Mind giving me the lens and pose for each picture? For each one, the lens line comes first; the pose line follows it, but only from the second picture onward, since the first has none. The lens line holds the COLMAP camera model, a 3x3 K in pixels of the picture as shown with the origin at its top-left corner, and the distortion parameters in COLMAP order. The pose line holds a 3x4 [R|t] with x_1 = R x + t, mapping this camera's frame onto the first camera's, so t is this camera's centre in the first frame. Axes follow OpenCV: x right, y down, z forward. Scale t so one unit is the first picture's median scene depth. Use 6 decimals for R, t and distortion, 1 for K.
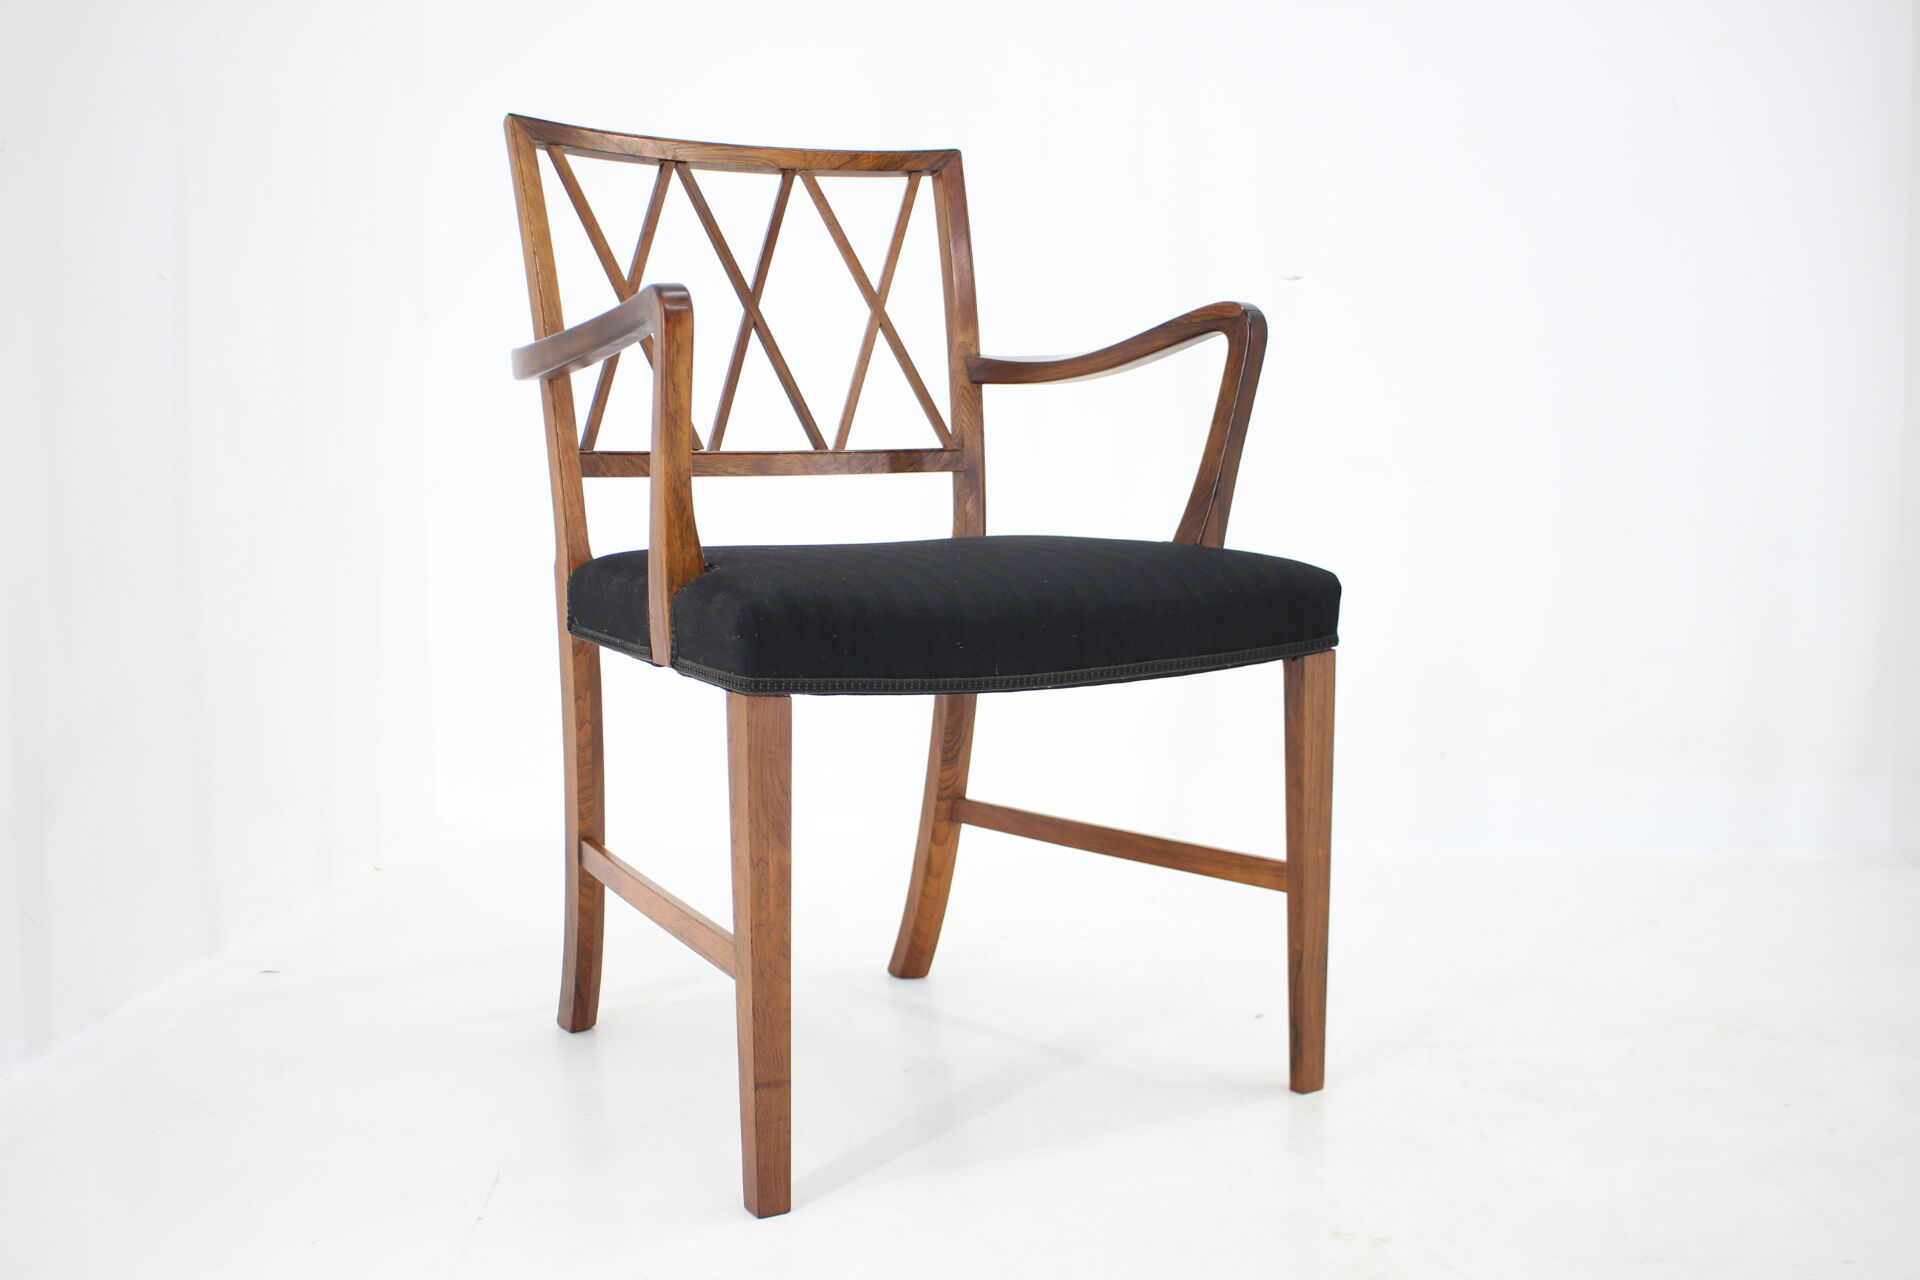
lens RADIAL K [[1463.4, 0, 952.3], [0, 1463.4, 632.7], [0, 0, 1]] dist [-0.062155, -0.002939]
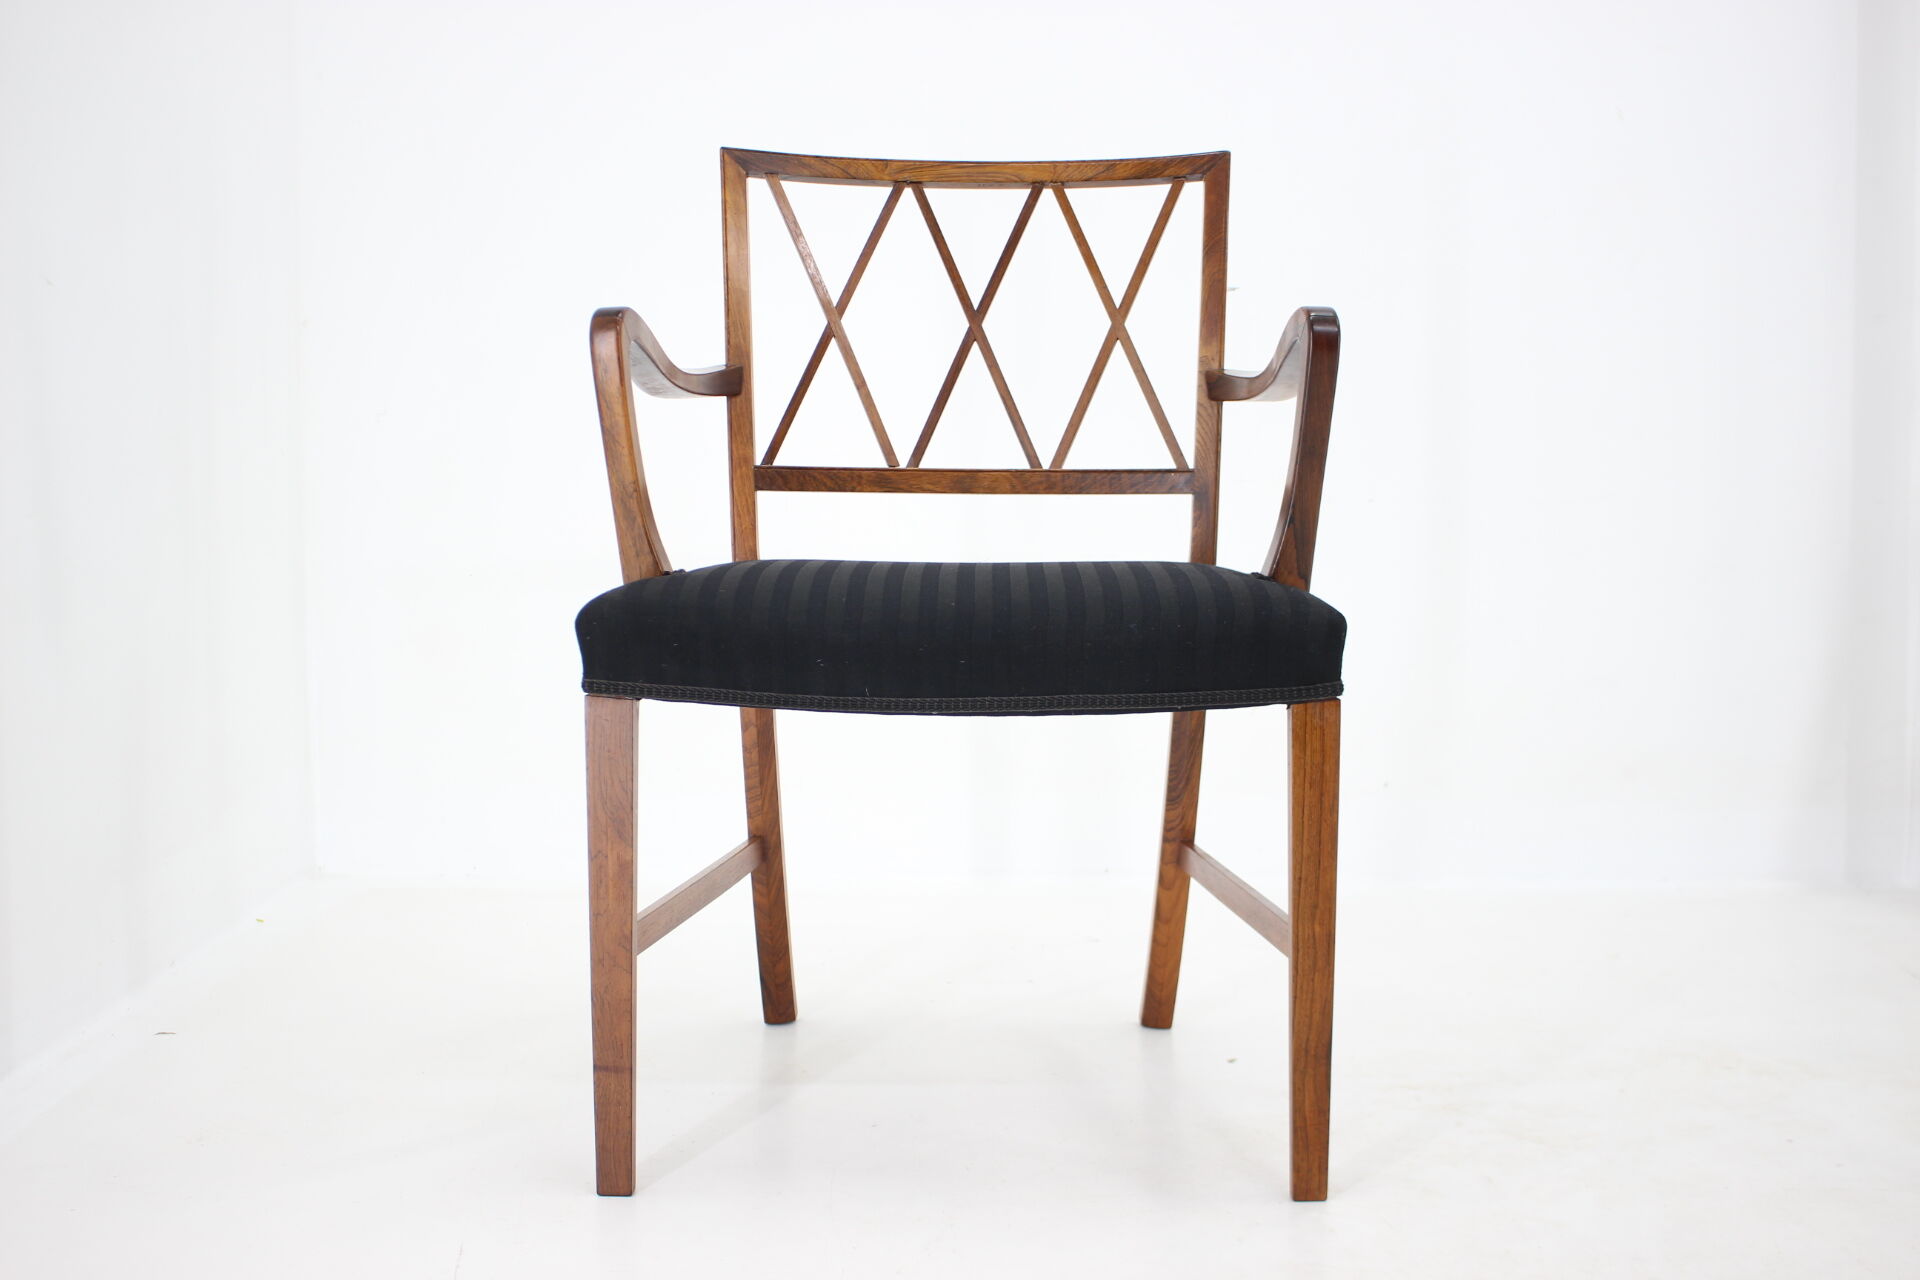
lens RADIAL K [[1528.1, 0, 961.5], [0, 1528.1, 640.2], [0, 0, 1]] dist [-0.054112, -0.002923]
pose [[0.921709, 0.055268, -0.383924, 0.290124], [-0.060569, 0.998163, -0.001721, -0.006222], [0.383123, 0.024840, 0.923363, 0.045131]]
